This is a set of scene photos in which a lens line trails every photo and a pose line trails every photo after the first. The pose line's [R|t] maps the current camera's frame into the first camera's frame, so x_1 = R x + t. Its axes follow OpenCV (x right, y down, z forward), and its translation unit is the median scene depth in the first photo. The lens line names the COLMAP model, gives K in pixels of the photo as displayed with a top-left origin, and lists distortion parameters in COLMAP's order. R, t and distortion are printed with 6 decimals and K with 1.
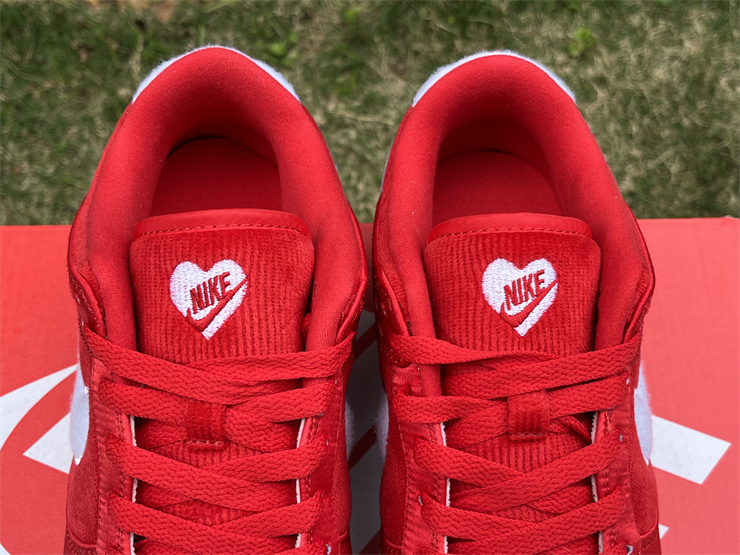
lens RADIAL K [[964.6, 0, 369.7], [0, 964.6, 276.1], [0, 0, 1]] dist [0.017128, 0.000000]
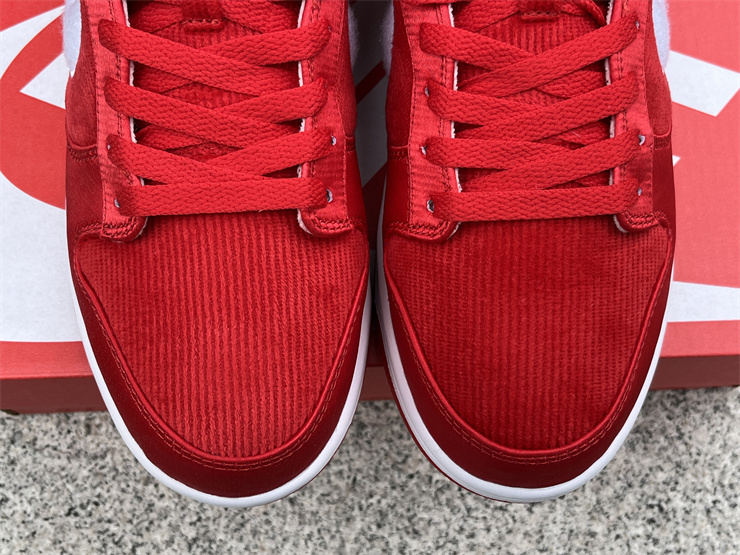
lens RADIAL K [[964.6, 0, 369.9], [0, 964.6, 284.1], [0, 0, 1]] dist [0.017128, 0.000000]
pose [[0.999888, -0.011201, -0.009902, 0.002452], [0.012983, 0.978950, 0.203689, 0.229642], [0.007412, -0.203794, 0.978986, 0.011591]]
